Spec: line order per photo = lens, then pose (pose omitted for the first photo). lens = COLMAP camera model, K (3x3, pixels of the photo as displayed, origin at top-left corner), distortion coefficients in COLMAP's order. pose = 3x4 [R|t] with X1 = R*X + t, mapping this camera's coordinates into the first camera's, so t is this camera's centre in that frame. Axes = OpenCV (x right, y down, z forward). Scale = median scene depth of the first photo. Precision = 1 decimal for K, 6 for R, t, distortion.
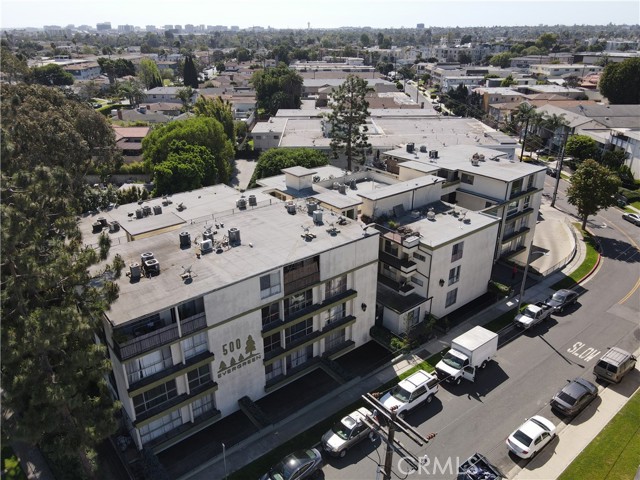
lens RADIAL K [[471.9, 0, 316.6], [0, 471.9, 239.8], [0, 0, 1]] dist [0.012548, 0.005853]
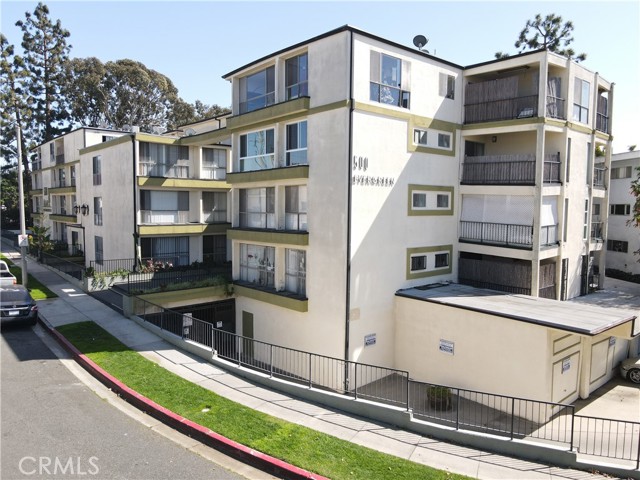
lens RADIAL K [[471.9, 0, 316.7], [0, 471.9, 235.8], [0, 0, 1]] dist [0.012548, 0.005853]
pose [[0.030226, 0.070555, -0.997050, 0.932320], [-0.413586, 0.908991, 0.051785, -0.051736], [0.909963, 0.410800, 0.056655, 1.216566]]
